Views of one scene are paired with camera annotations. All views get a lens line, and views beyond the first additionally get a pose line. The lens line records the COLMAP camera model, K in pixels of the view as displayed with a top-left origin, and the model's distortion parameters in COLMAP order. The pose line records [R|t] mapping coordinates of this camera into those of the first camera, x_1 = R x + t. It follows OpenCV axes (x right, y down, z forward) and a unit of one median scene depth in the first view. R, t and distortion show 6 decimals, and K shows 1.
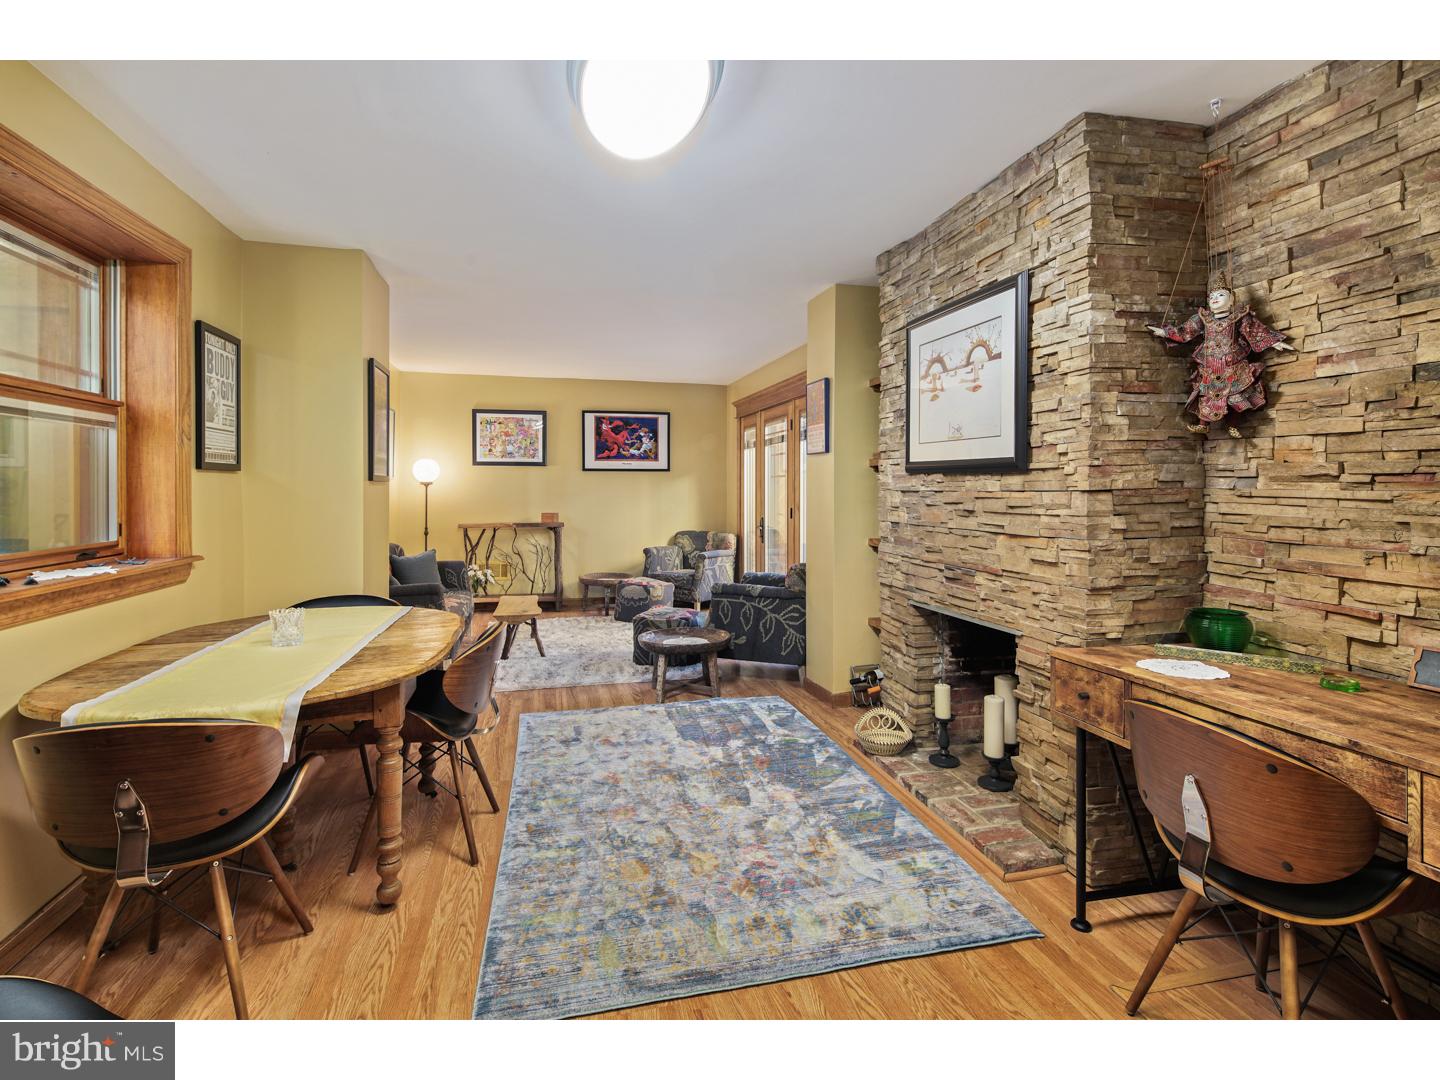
lens RADIAL K [[708.6, 0, 716.0], [0, 708.6, 487.4], [0, 0, 1]] dist [0.000303, -0.000370]
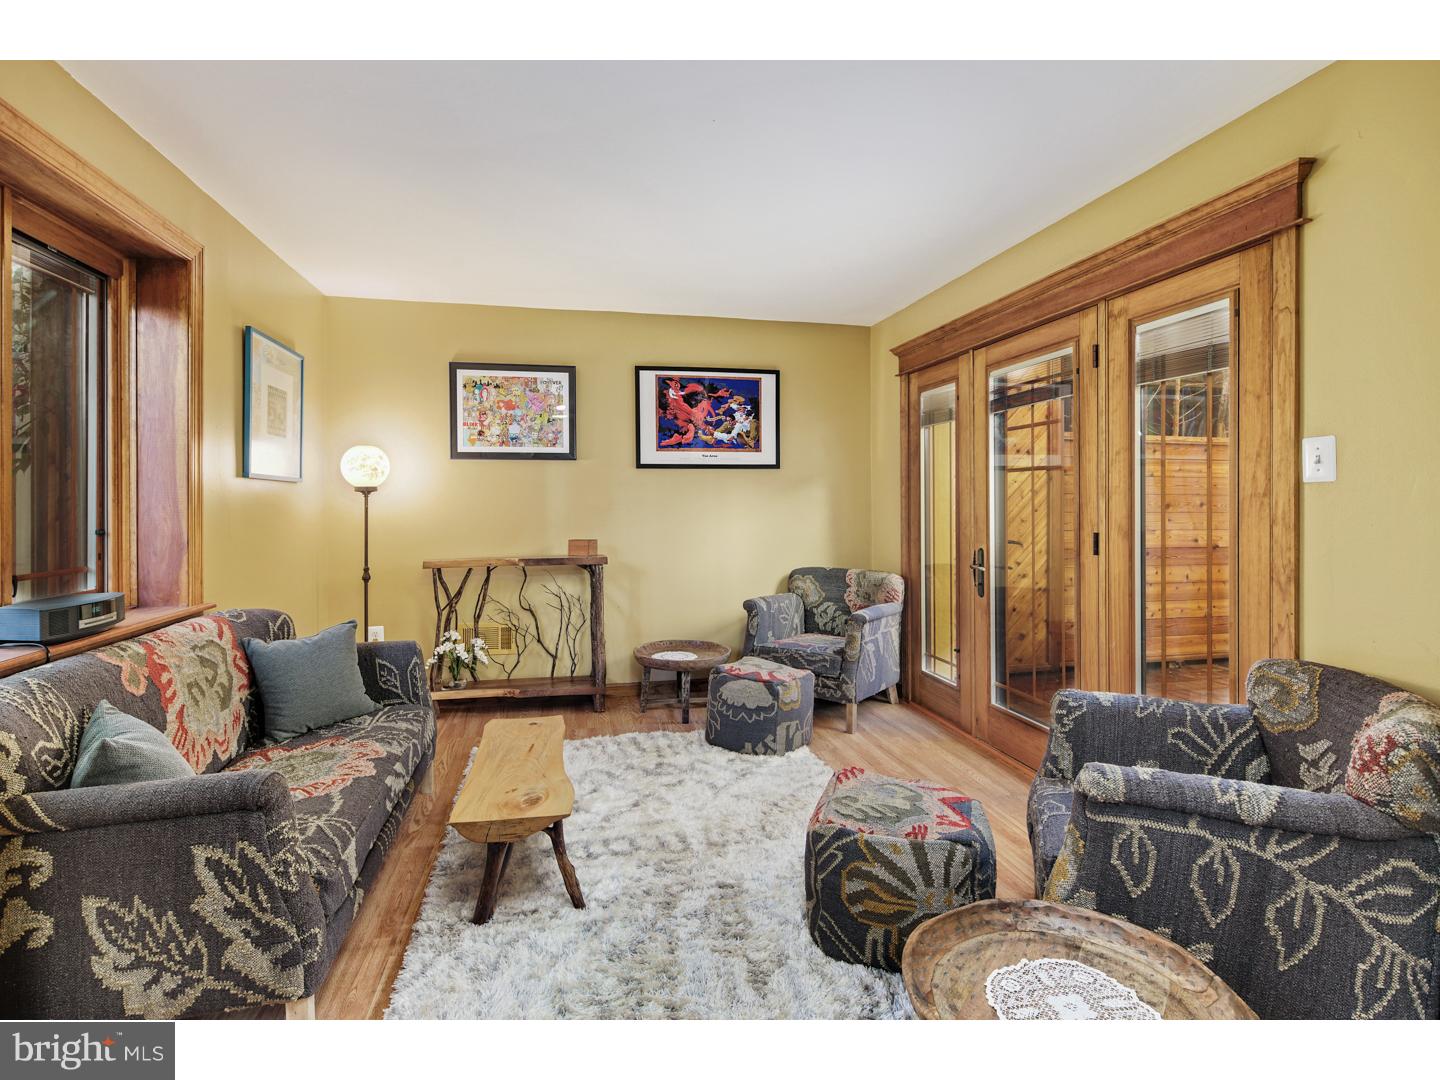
lens RADIAL K [[718.5, 0, 712.6], [0, 718.5, 501.2], [0, 0, 1]] dist [0.002968, -0.001353]
pose [[0.999289, -0.006078, -0.037217, -0.104327], [0.006041, 0.999981, -0.001111, 0.005612], [0.037223, 0.000885, 0.999307, 0.409071]]
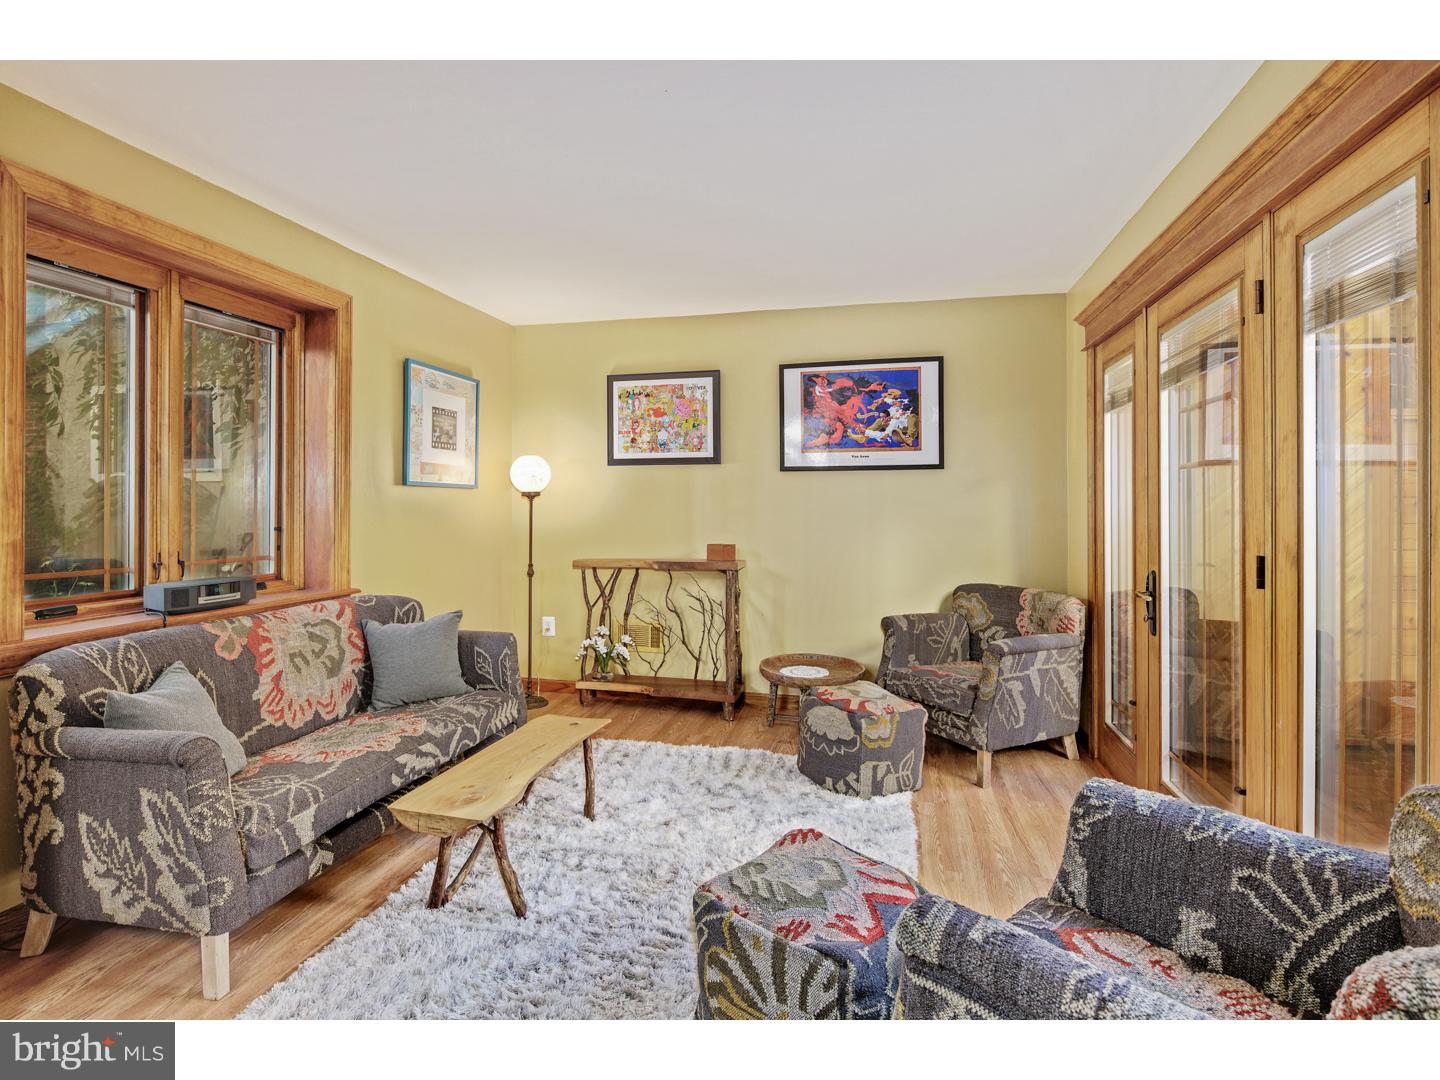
lens RADIAL K [[711.2, 0, 716.8], [0, 711.2, 502.9], [0, 0, 1]] dist [0.000687, -0.000641]
pose [[0.887014, -0.003685, -0.461727, 0.030099], [0.001914, 0.999989, -0.004304, 0.004644], [0.461738, 0.002934, 0.887012, 0.479095]]
